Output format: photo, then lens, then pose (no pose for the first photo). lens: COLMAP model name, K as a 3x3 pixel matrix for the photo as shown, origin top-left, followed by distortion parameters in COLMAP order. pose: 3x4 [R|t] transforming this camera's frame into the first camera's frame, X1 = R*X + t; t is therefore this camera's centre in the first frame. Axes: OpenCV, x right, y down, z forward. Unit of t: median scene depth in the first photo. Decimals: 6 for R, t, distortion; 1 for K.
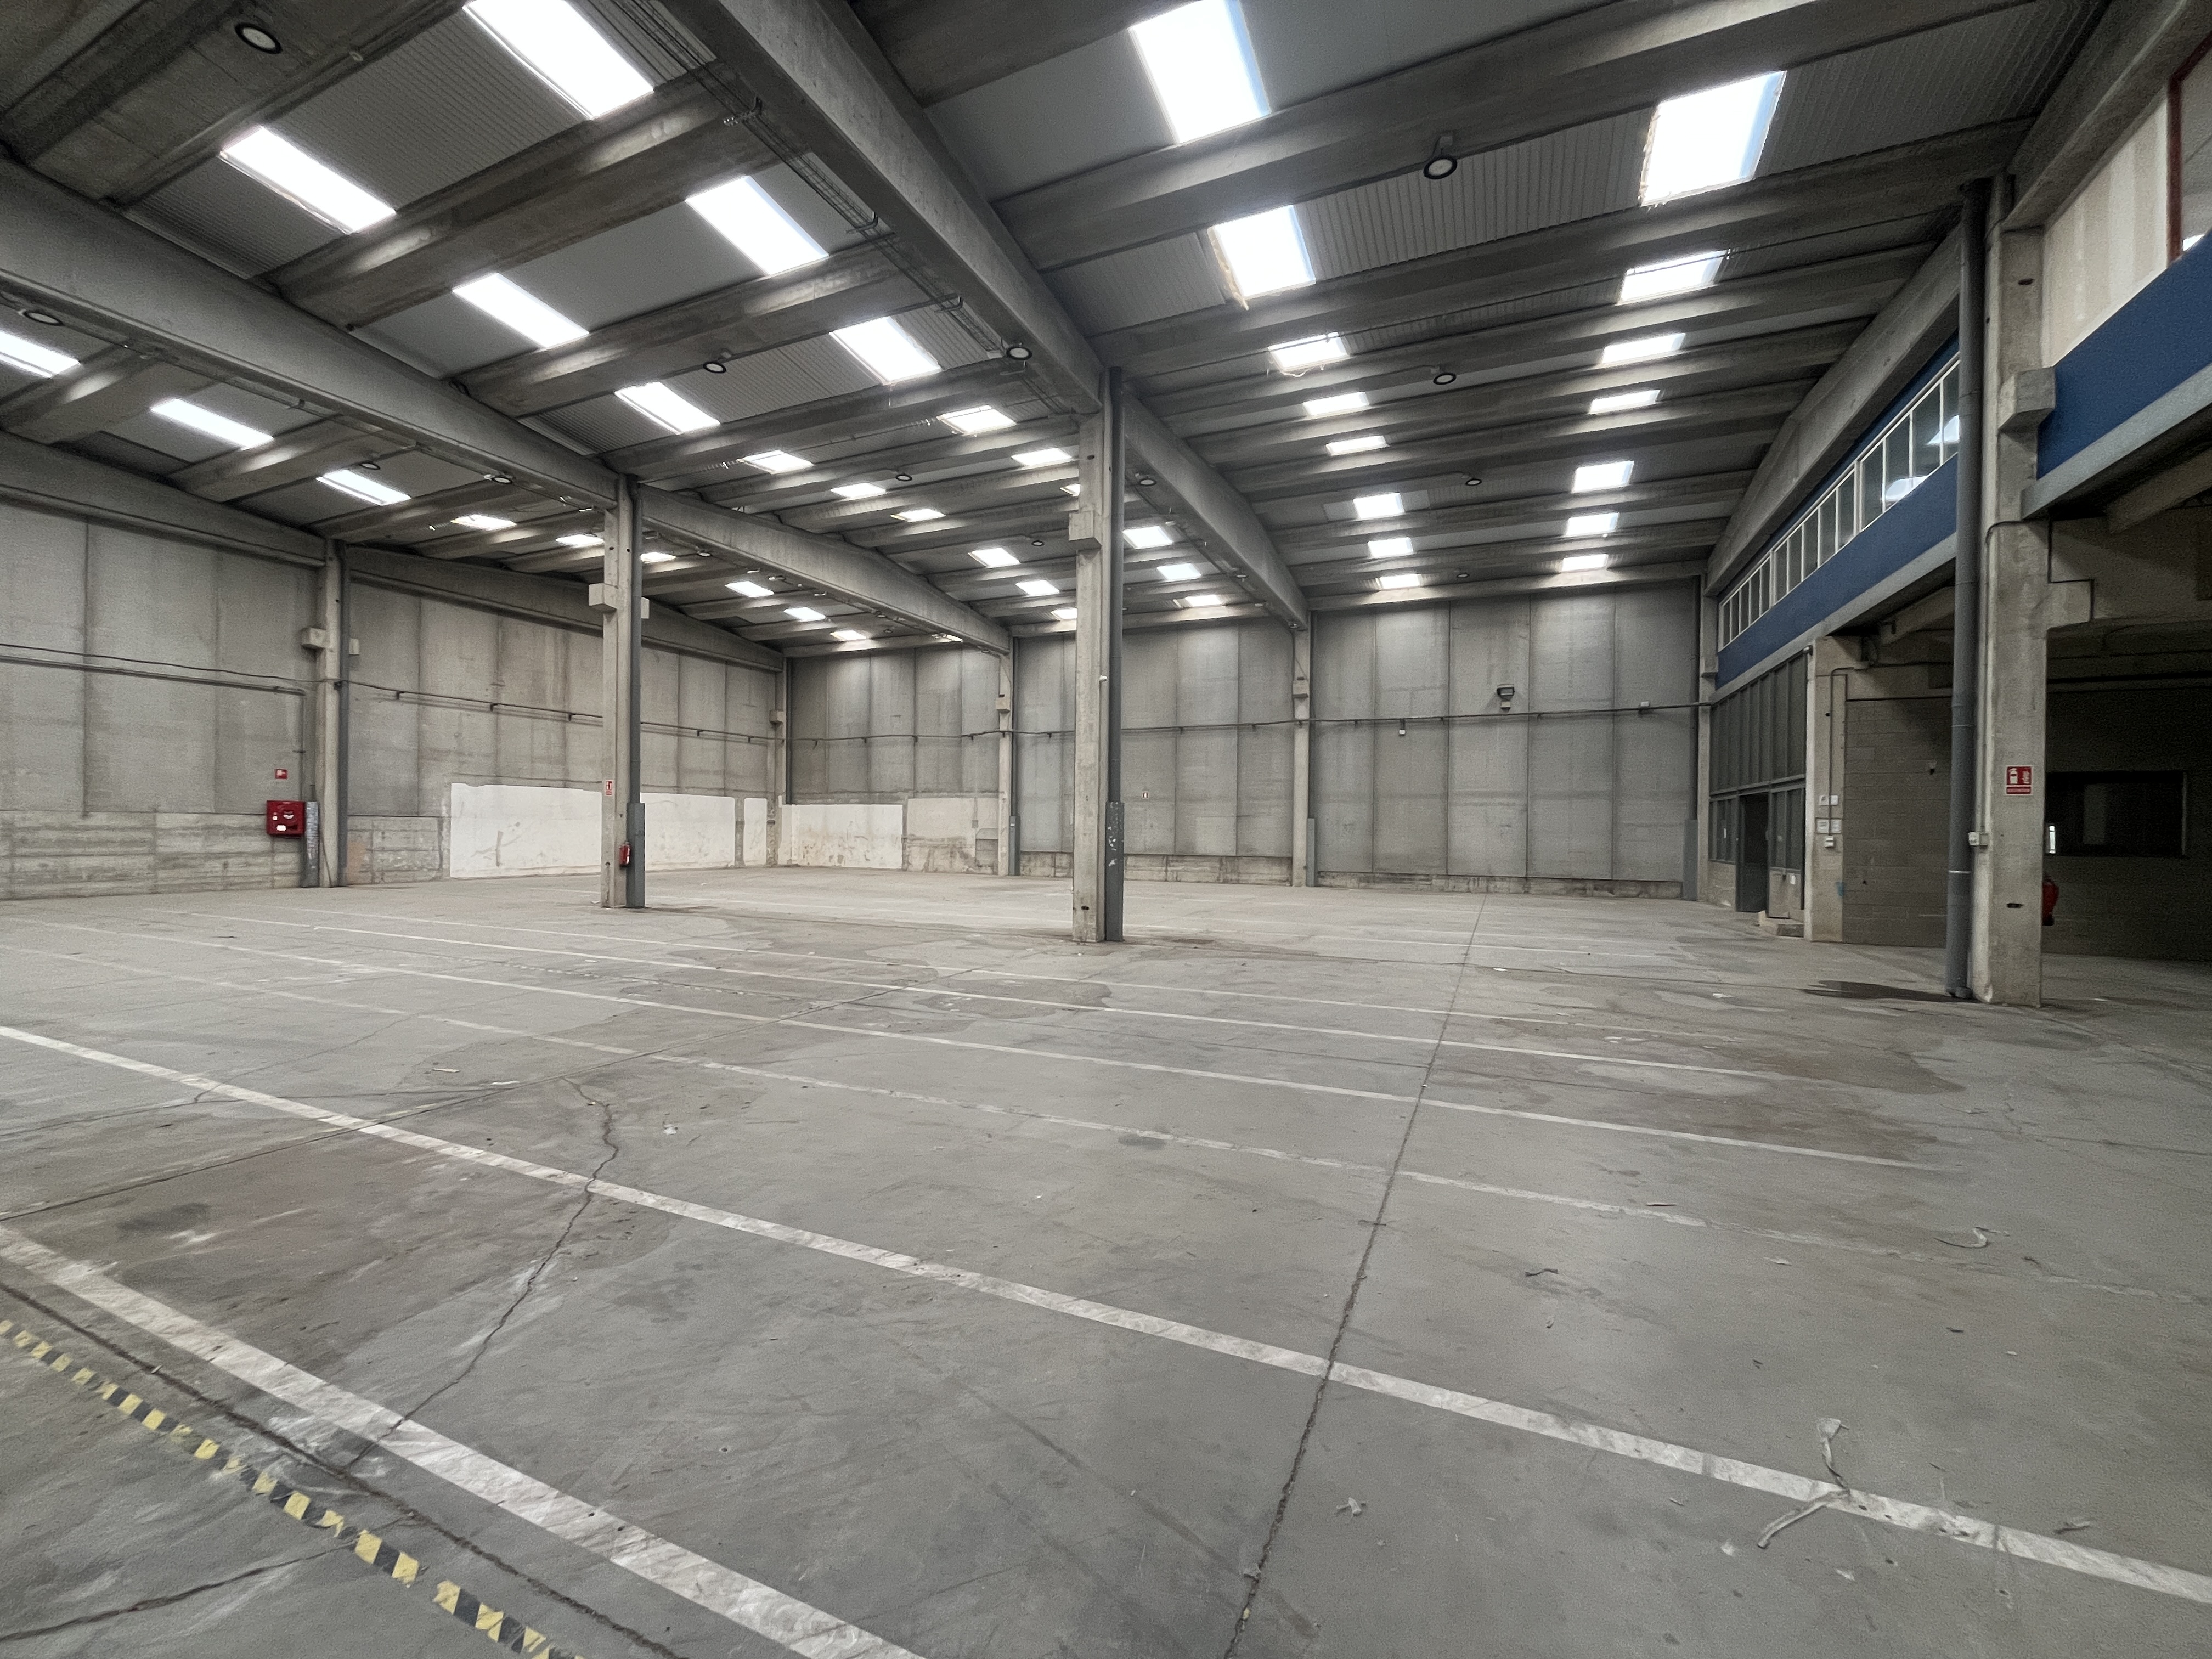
lens RADIAL K [[893.6, 0, 1100.0], [0, 893.6, 831.1], [0, 0, 1]] dist [-0.001954, -0.000485]
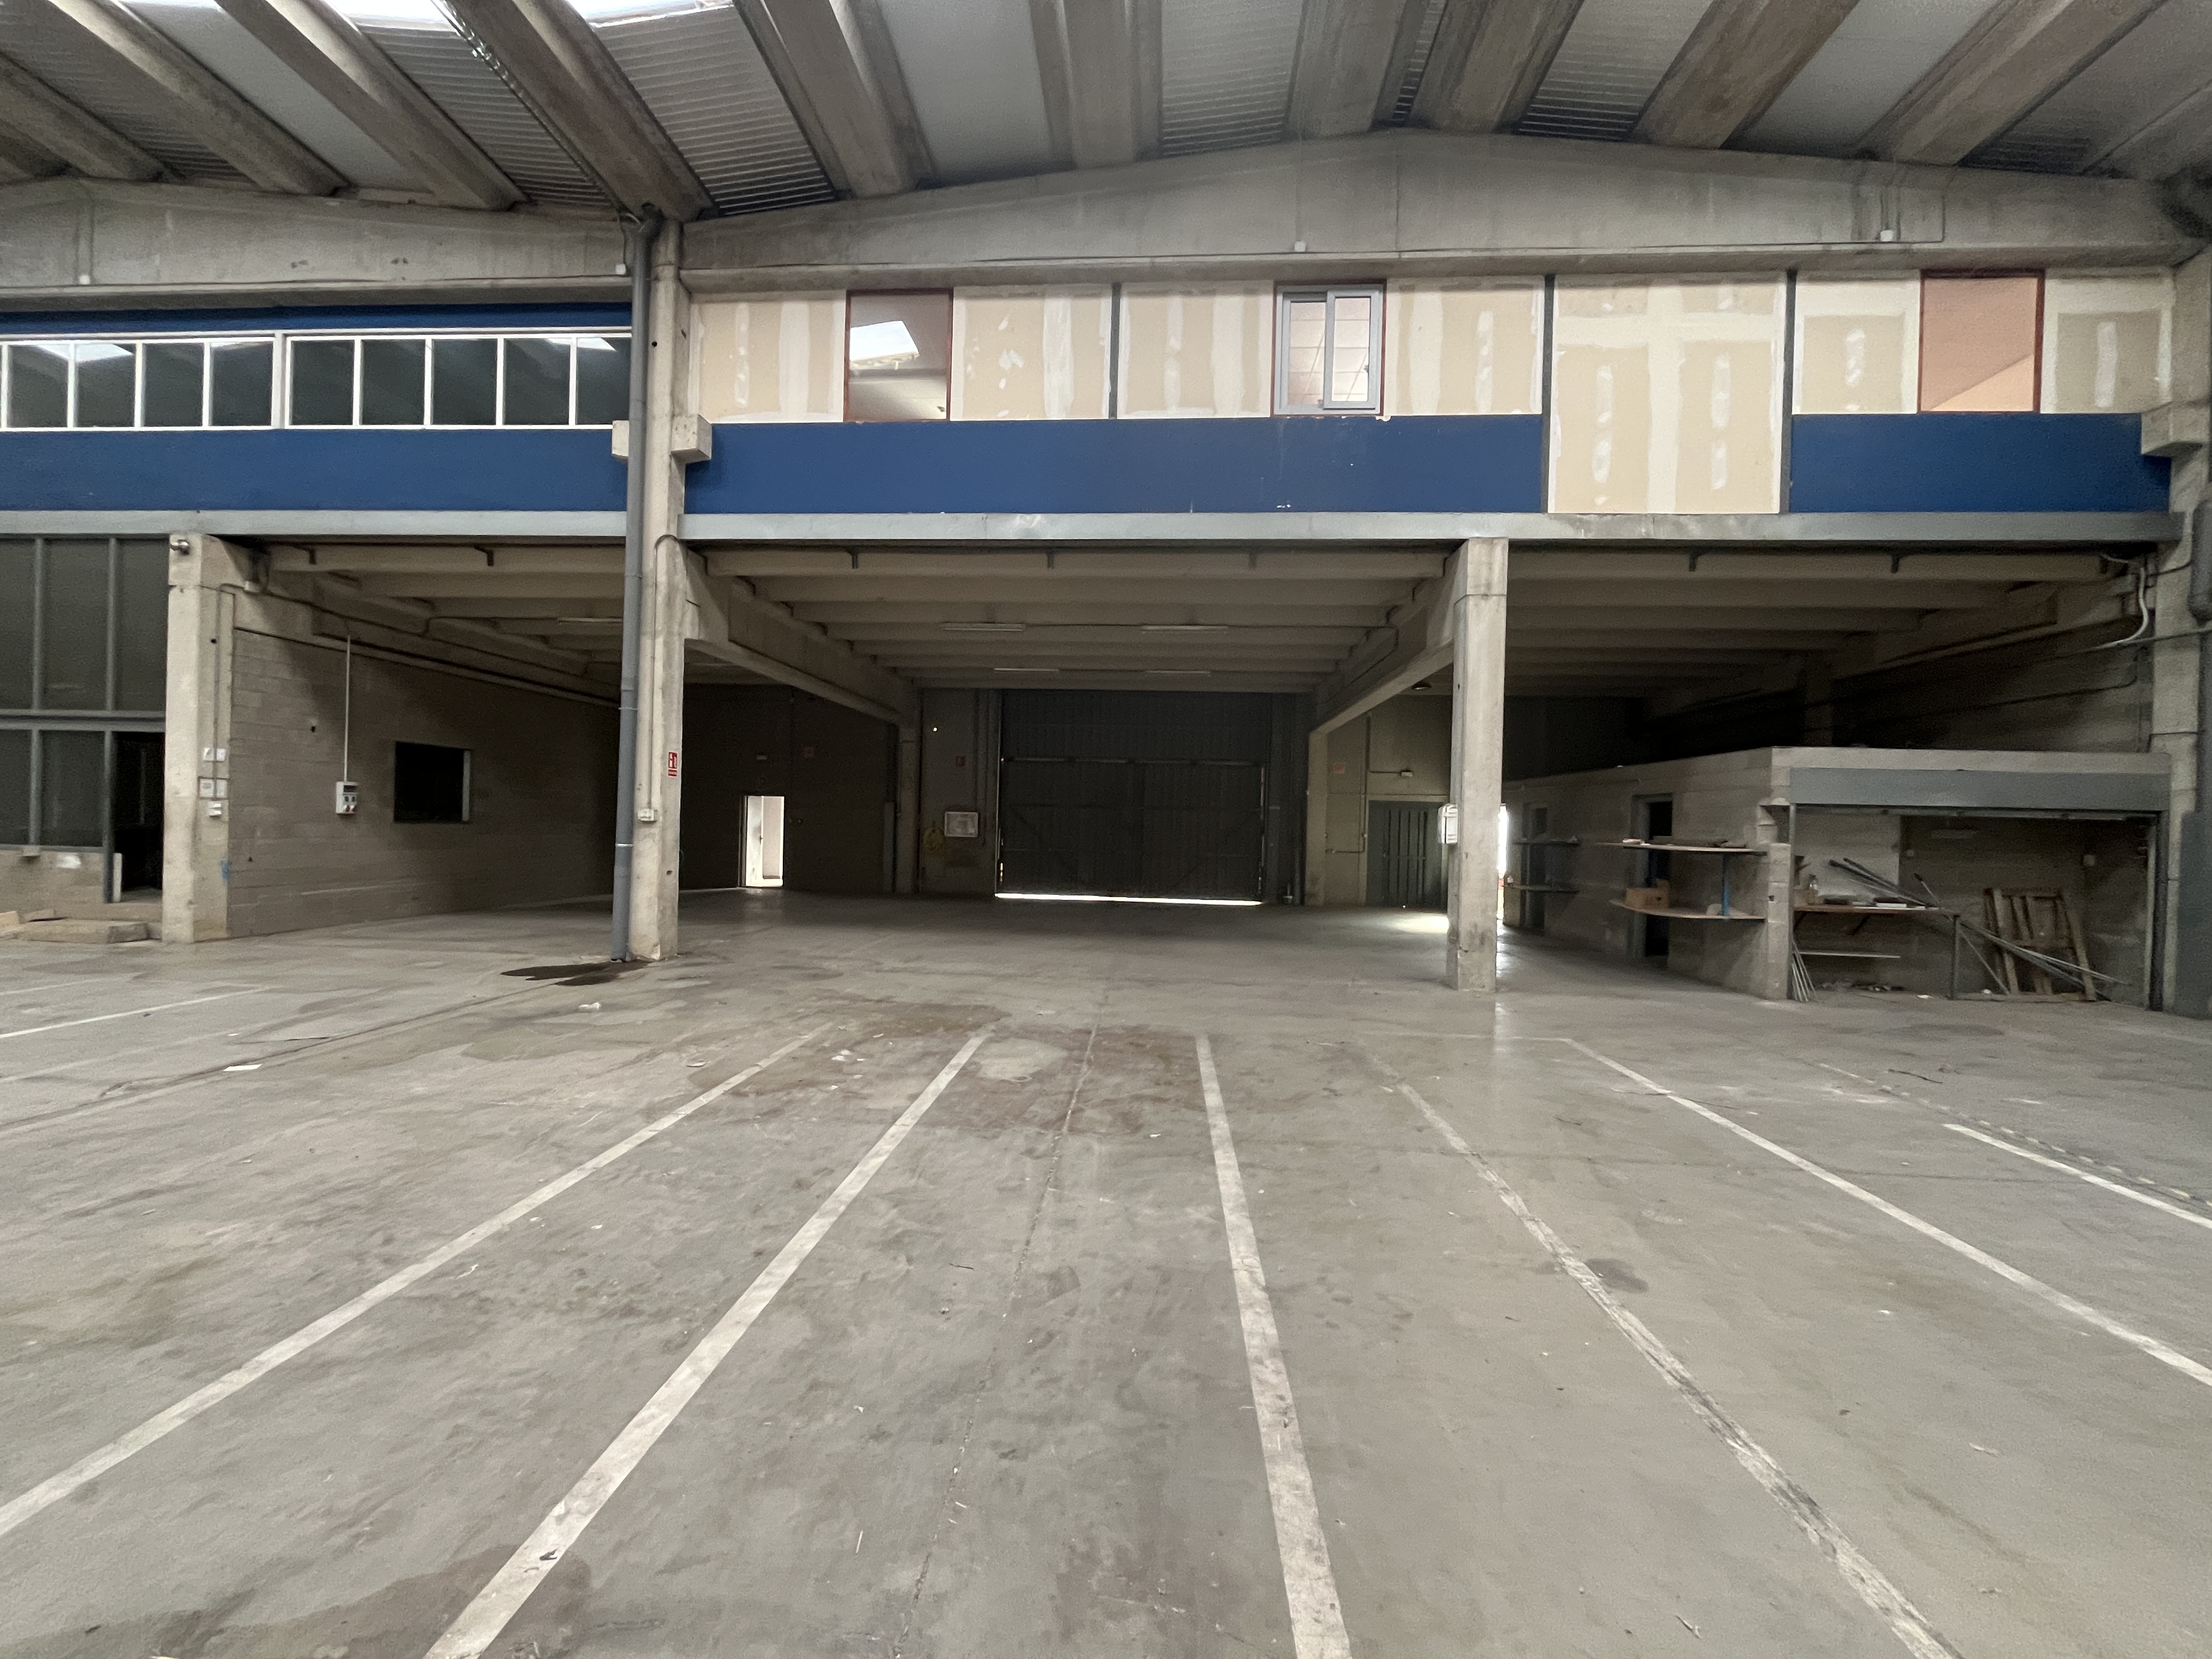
lens RADIAL K [[893.6, 0, 1099.7], [0, 893.6, 831.0], [0, 0, 1]] dist [-0.001954, -0.000485]
pose [[-0.347168, -0.026788, 0.937420, -0.124815], [-0.028174, 0.999439, 0.018127, -0.003379], [-0.937380, -0.020118, -0.347728, 0.433492]]
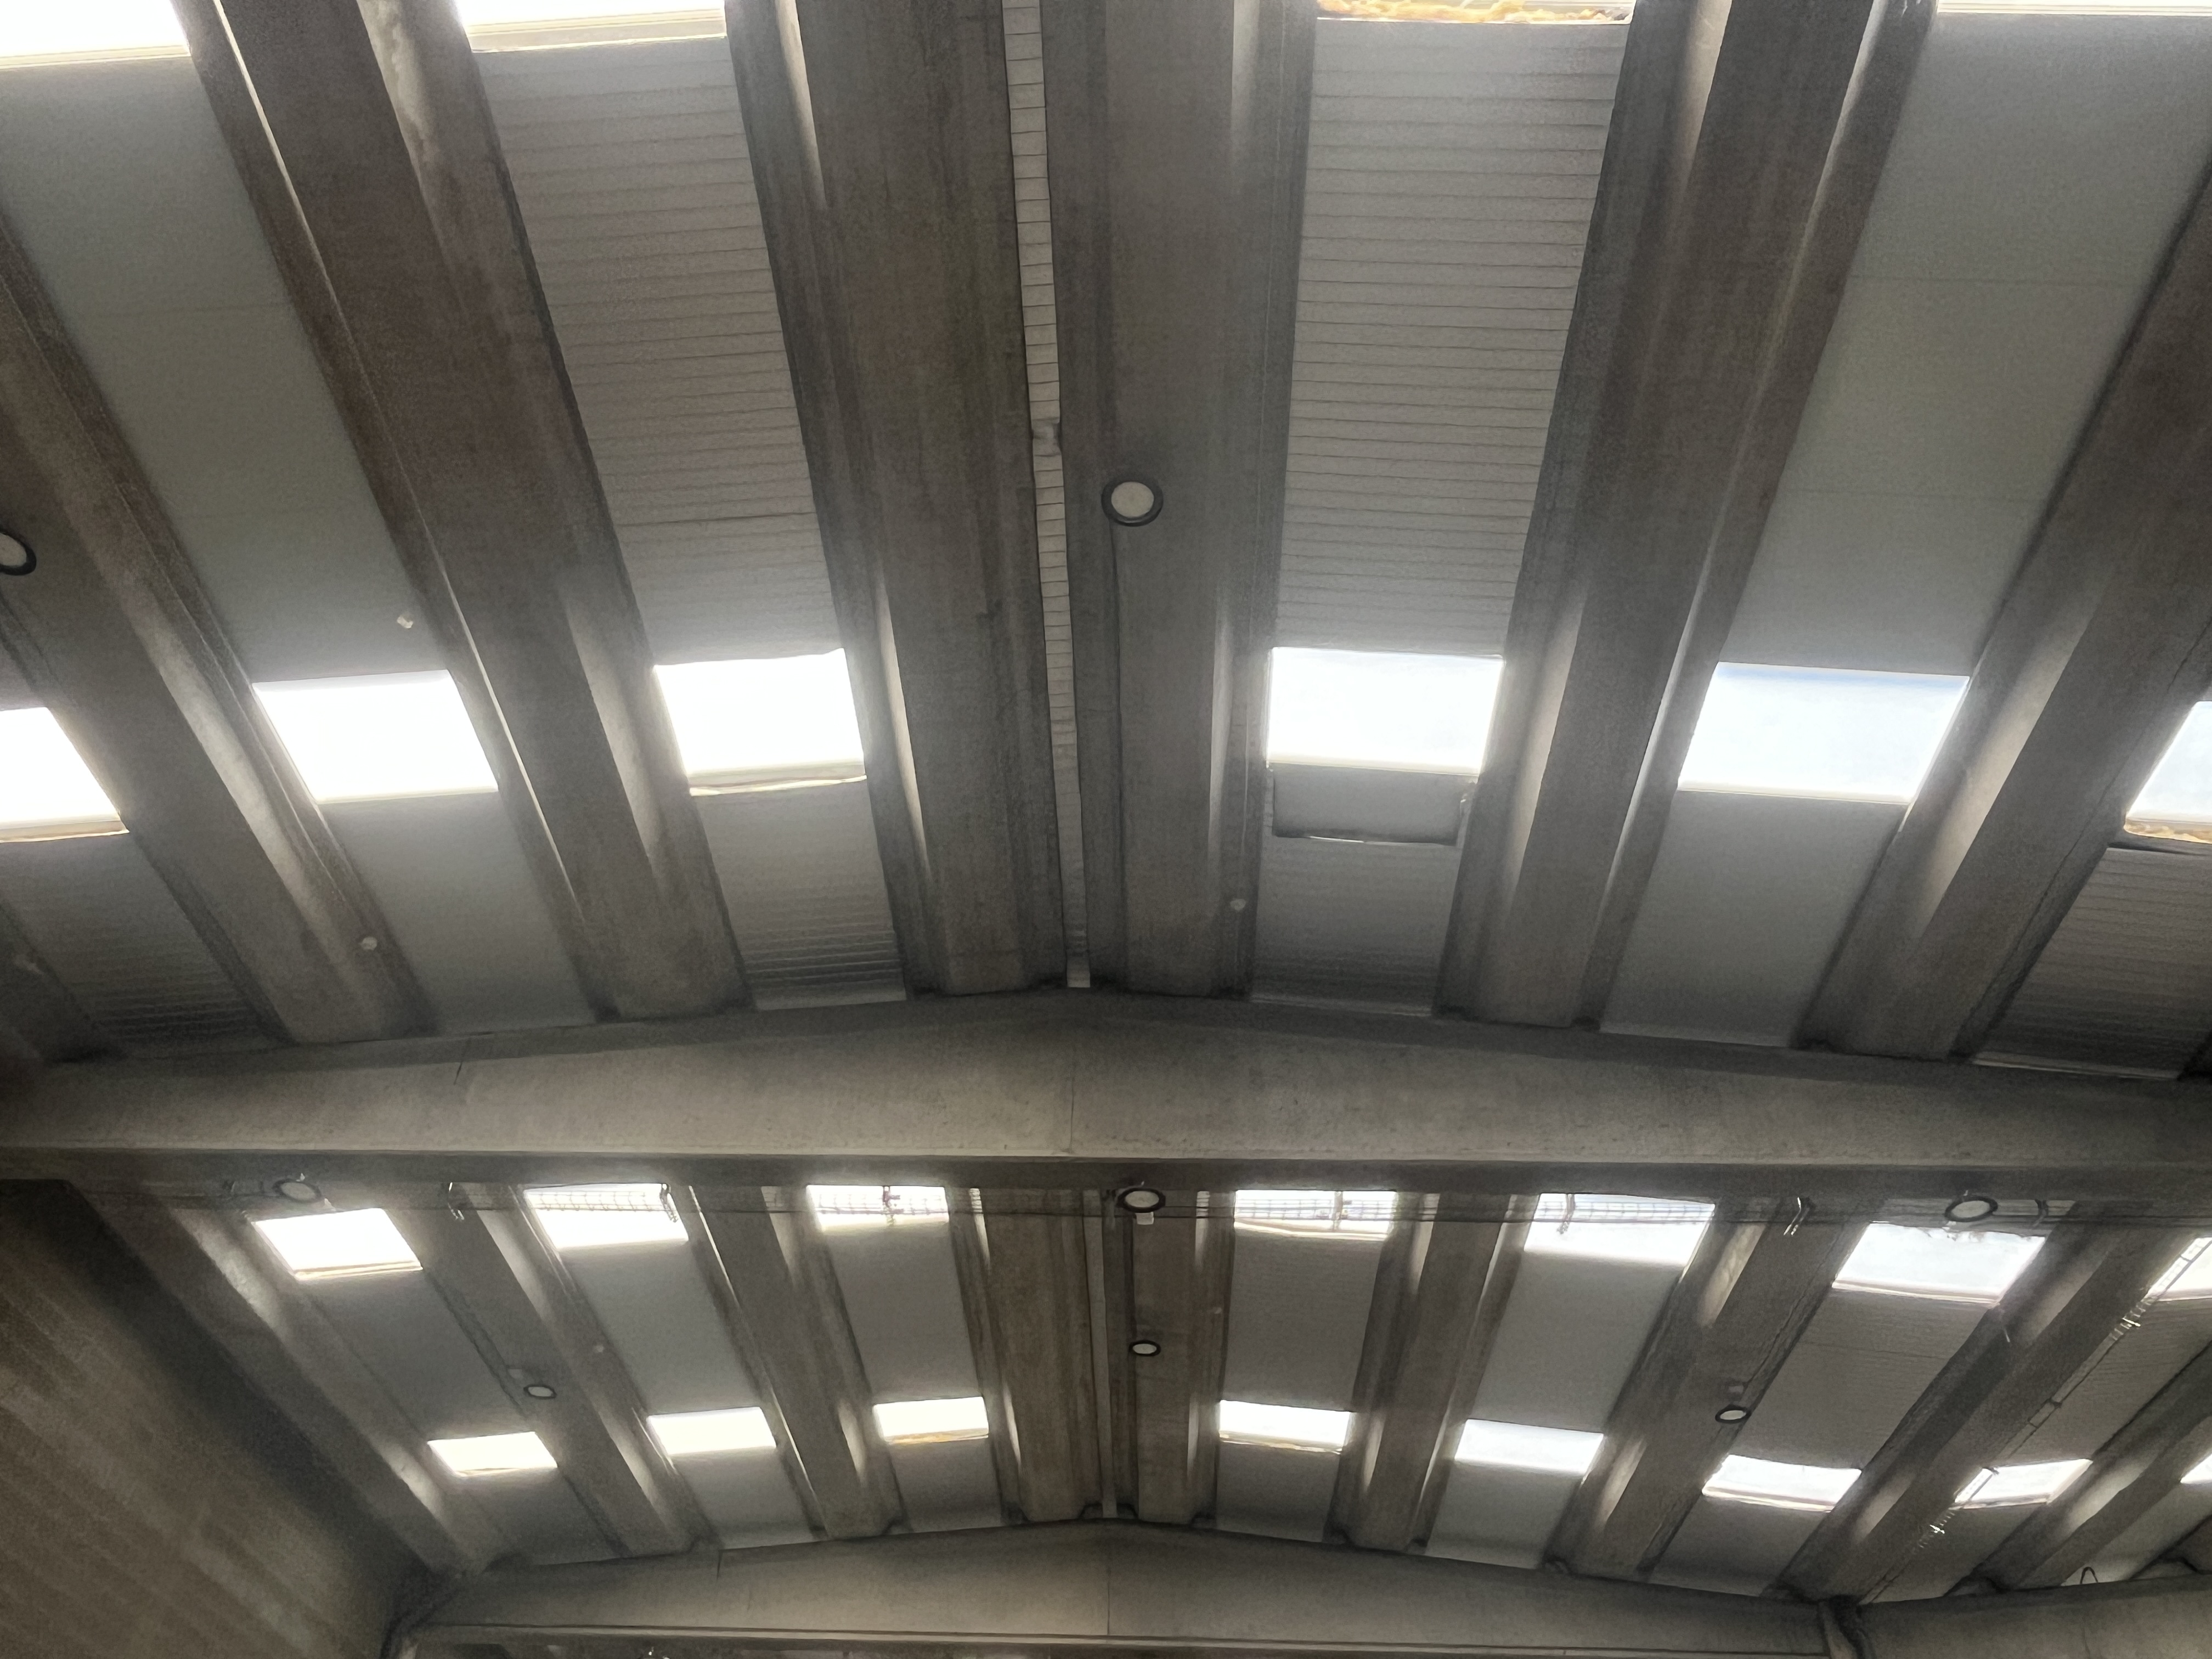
lens RADIAL K [[1633.7, 0, 1091.9], [0, 1633.7, 817.4], [0, 0, 1]] dist [-0.011387, 0.007651]
pose [[0.384412, -0.634079, -0.670949, 0.302582], [-0.026079, 0.719045, -0.694474, -0.017801], [0.922793, 0.284462, 0.259873, 0.135039]]
